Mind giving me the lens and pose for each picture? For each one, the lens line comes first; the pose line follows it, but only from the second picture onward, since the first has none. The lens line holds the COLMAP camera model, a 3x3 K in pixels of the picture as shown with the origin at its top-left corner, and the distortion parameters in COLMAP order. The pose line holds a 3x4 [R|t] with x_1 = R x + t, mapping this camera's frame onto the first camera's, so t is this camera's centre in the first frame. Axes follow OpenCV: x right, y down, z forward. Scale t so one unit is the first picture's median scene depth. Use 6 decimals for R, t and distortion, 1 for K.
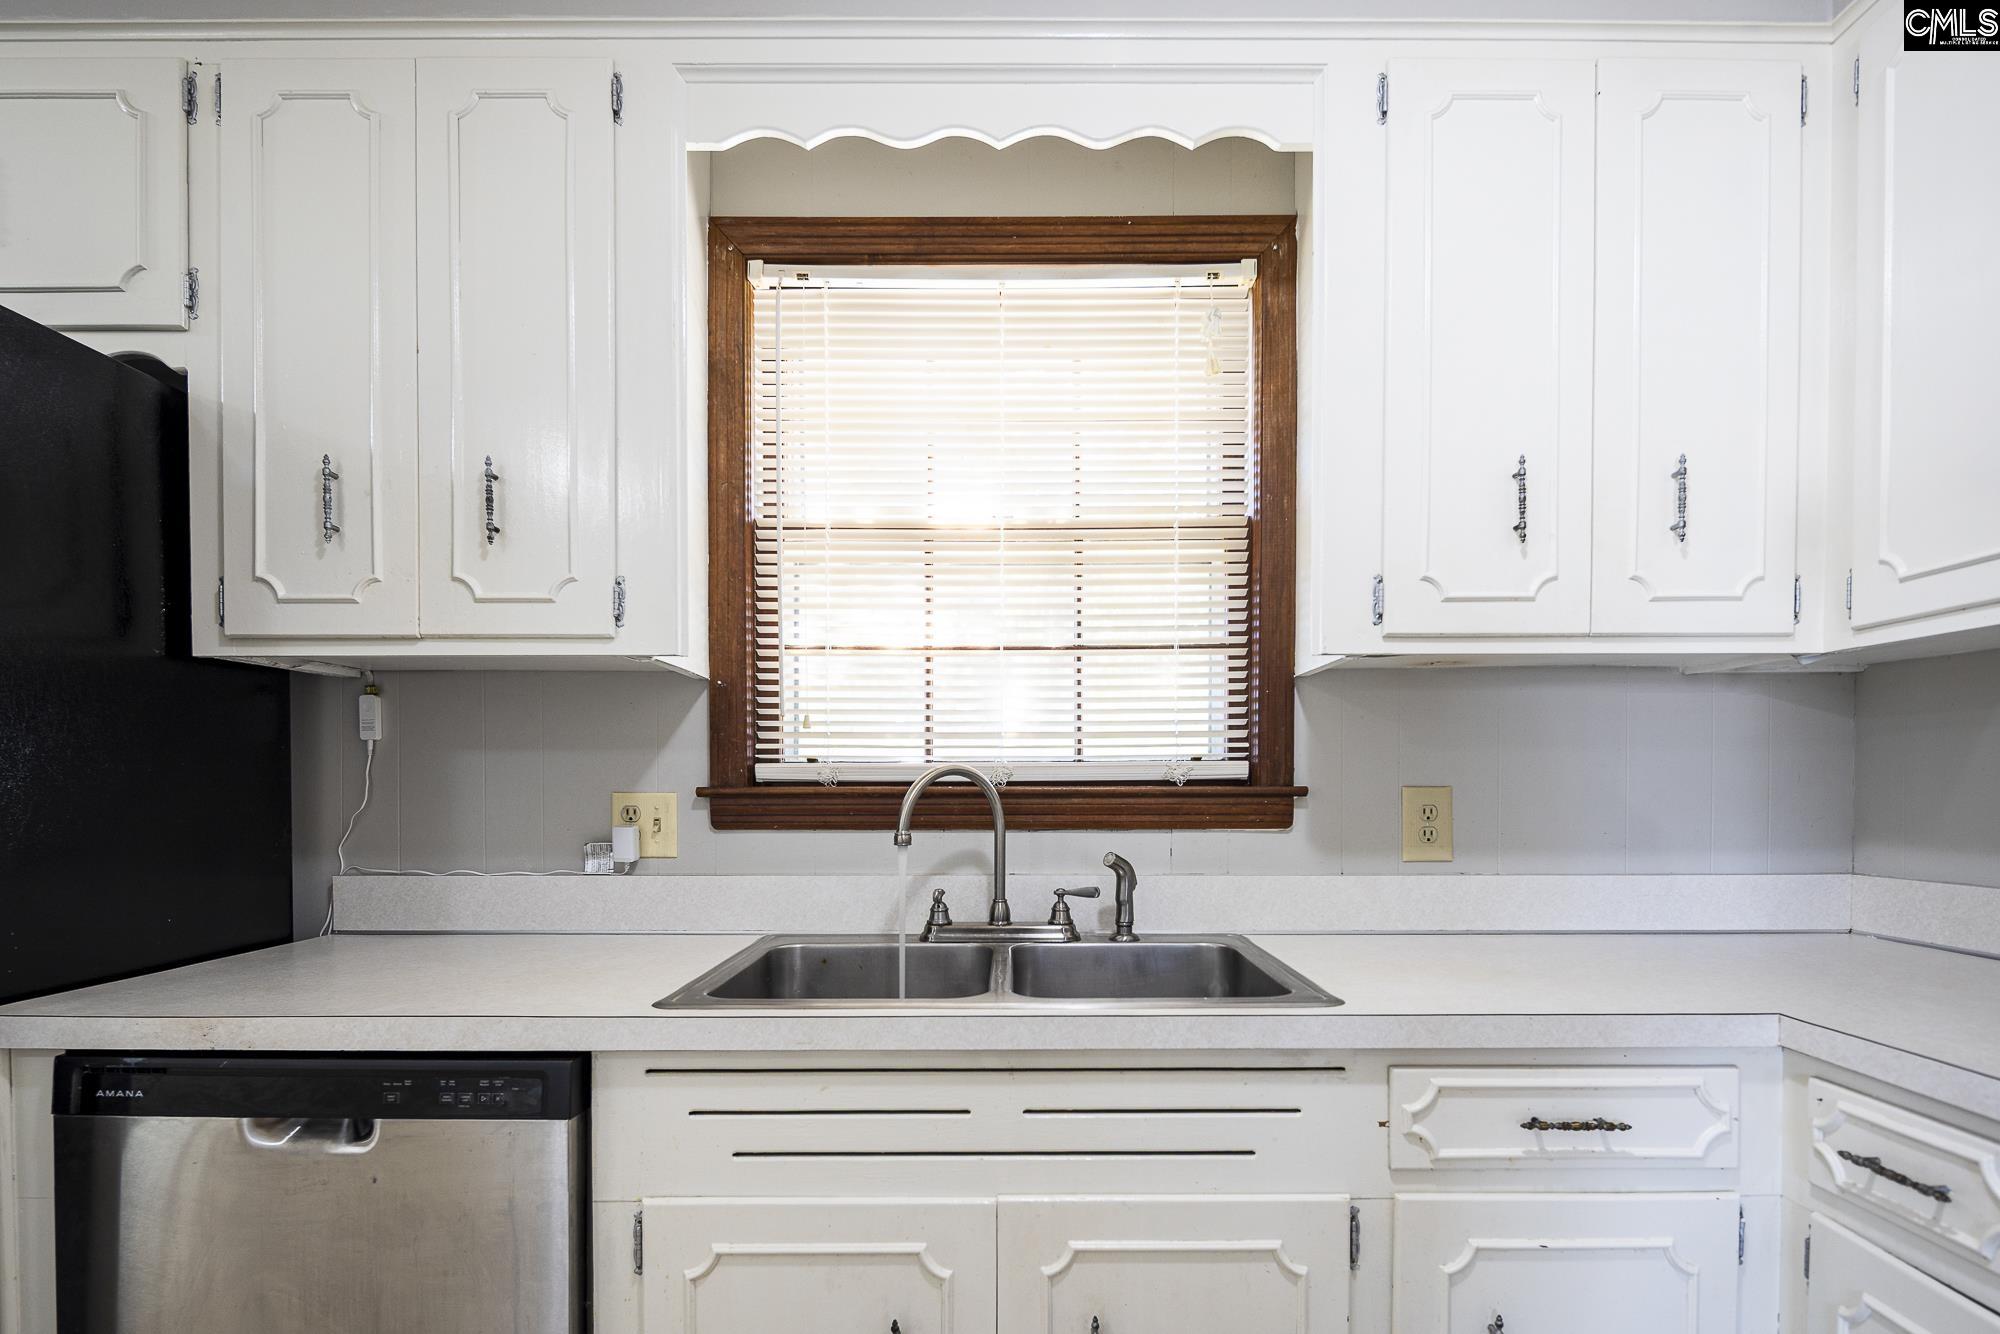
lens RADIAL K [[972.2, 0, 1023.4], [0, 972.2, 810.1], [0, 0, 1]] dist [0.002275, -0.003057]
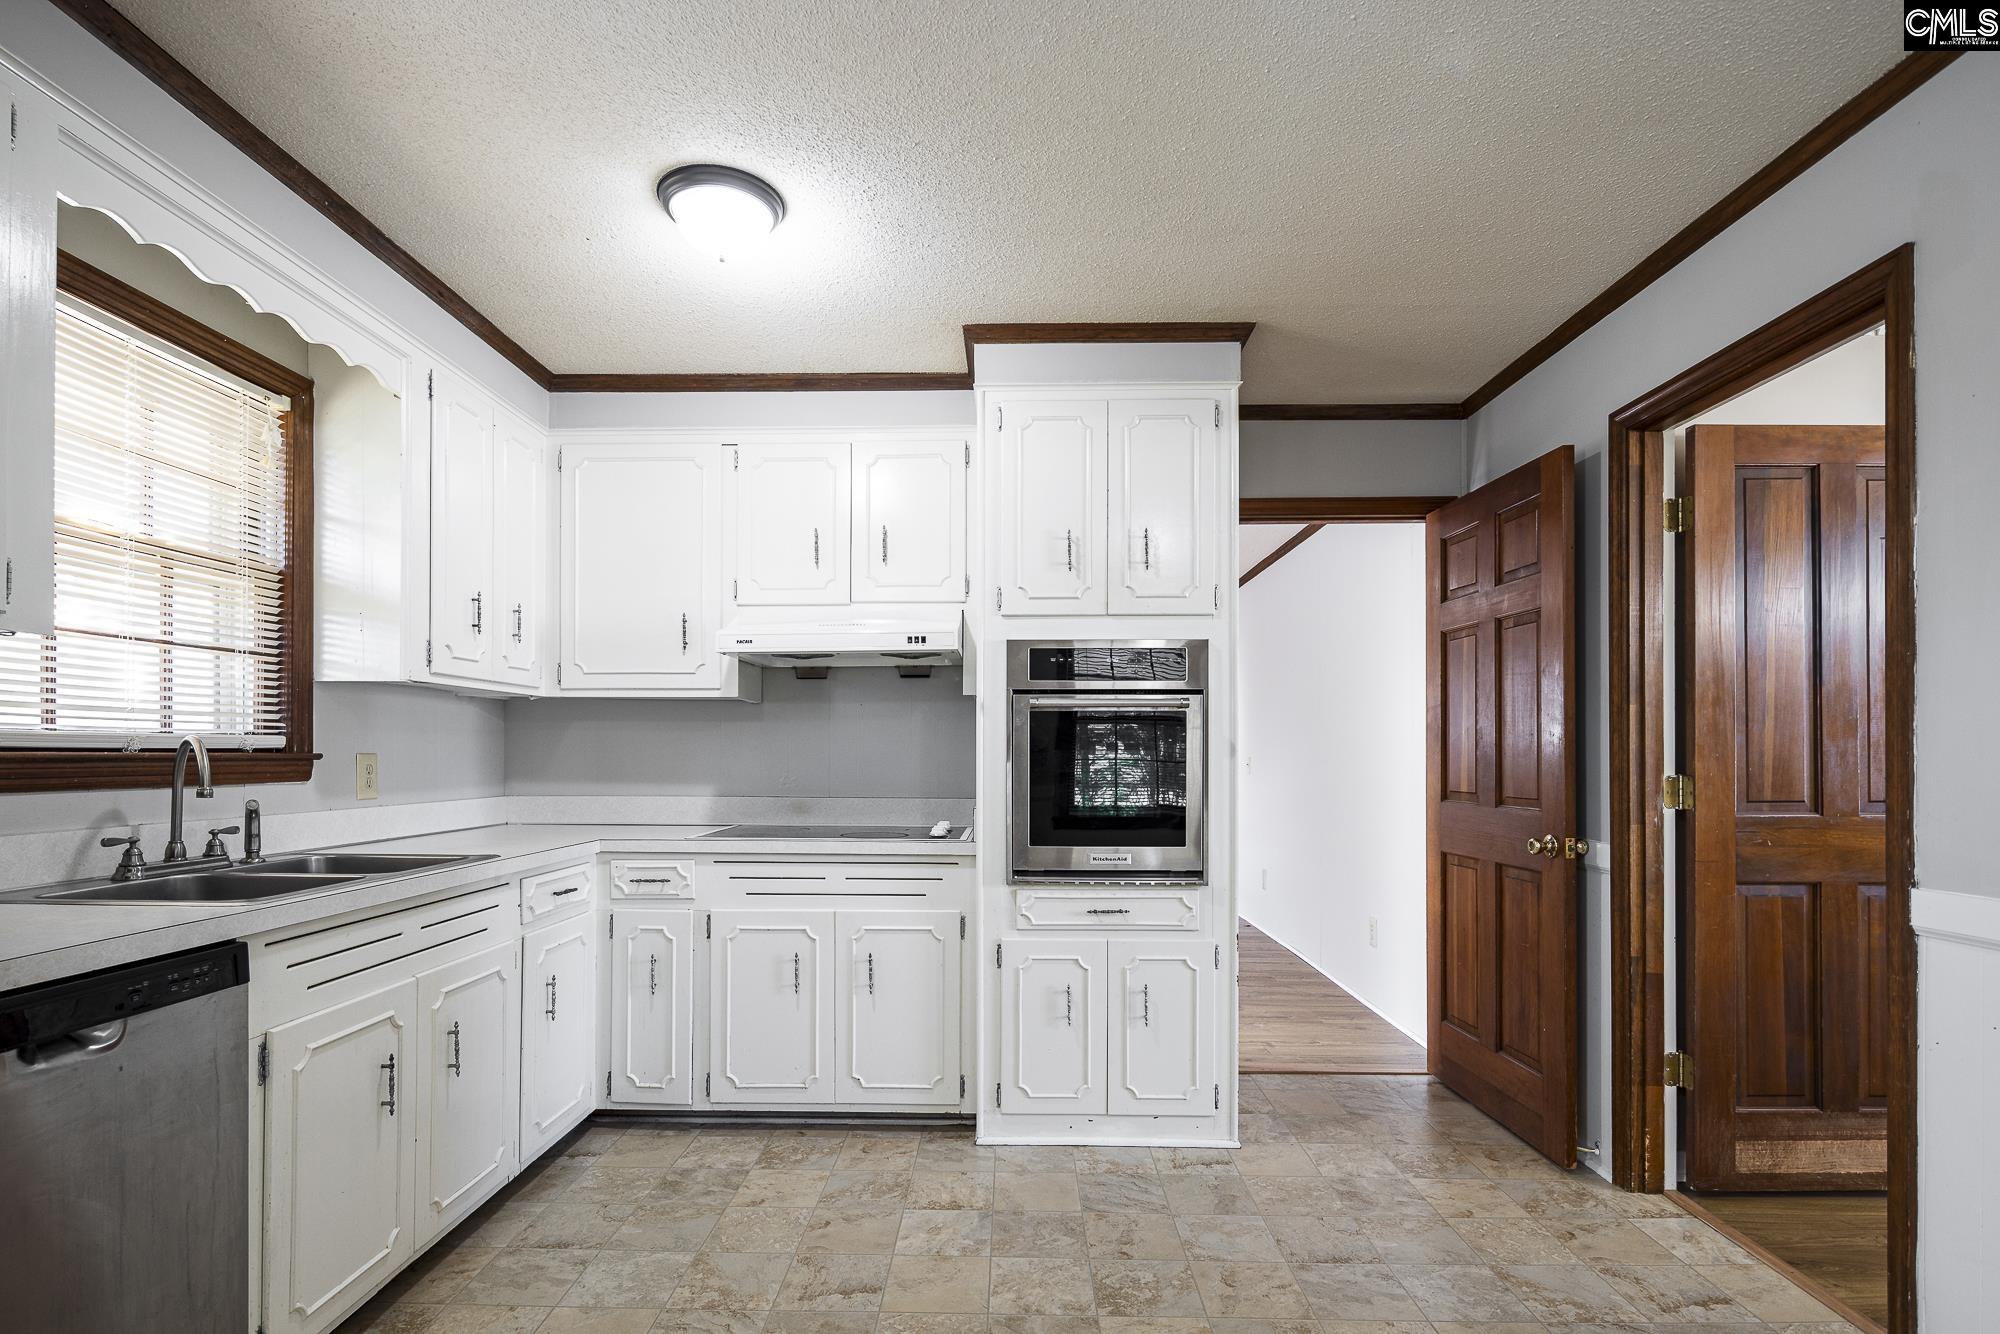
lens RADIAL K [[972.2, 0, 1009.4], [0, 972.2, 744.3], [0, 0, 1]] dist [0.002275, -0.003057]
pose [[0.008046, 0.012663, 0.999887, -1.296929], [0.020683, 0.999704, -0.012827, 0.003658], [-0.999754, 0.020784, 0.007782, -0.104123]]
